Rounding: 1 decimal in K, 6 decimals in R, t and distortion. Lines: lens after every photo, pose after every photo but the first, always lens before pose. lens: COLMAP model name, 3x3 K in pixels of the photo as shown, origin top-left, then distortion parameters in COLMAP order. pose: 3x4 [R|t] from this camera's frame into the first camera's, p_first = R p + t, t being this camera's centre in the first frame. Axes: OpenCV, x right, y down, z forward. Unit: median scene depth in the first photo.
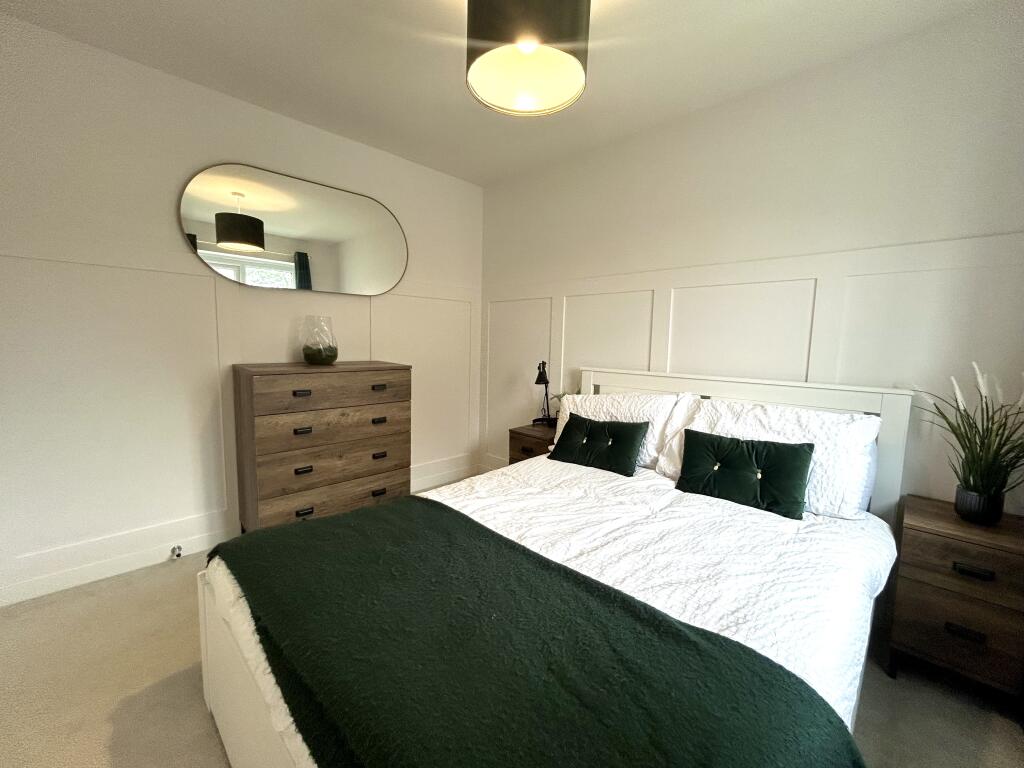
lens RADIAL K [[414.8, 0, 510.4], [0, 414.8, 382.6], [0, 0, 1]] dist [-0.001541, 0.000173]
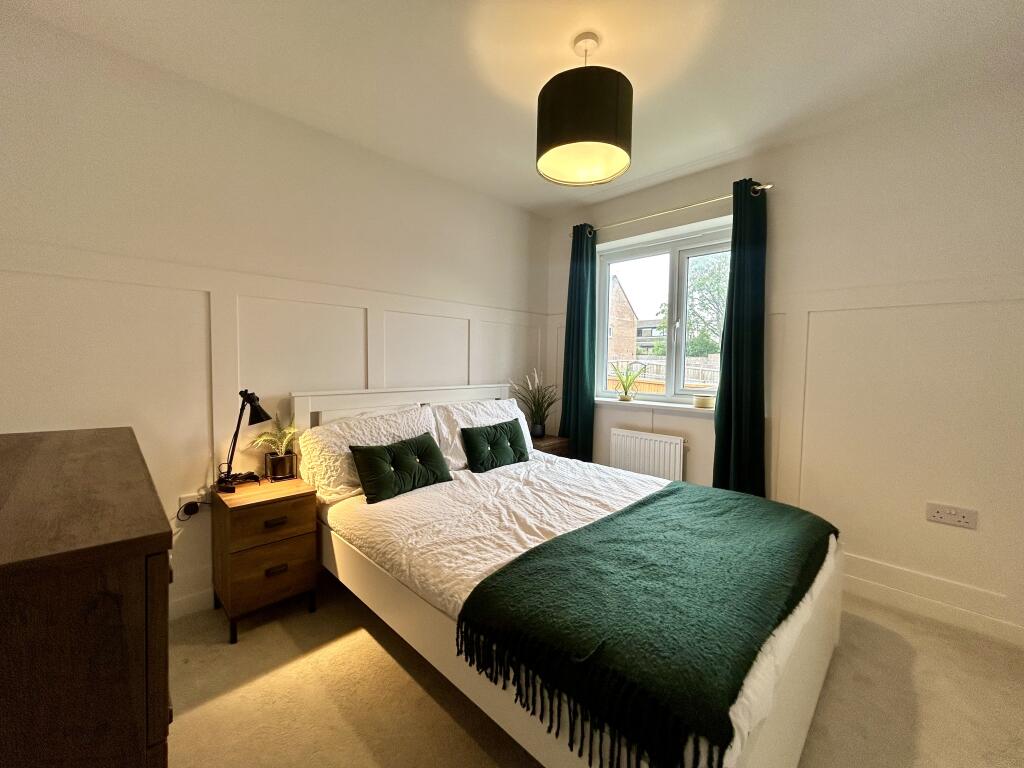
lens RADIAL K [[414.8, 0, 510.4], [0, 414.8, 382.6], [0, 0, 1]] dist [-0.001541, 0.000173]
pose [[0.013767, -0.064371, 0.997831, -0.874750], [0.097594, 0.993248, 0.062728, -0.098172], [-0.995131, 0.096518, 0.019956, 0.852891]]
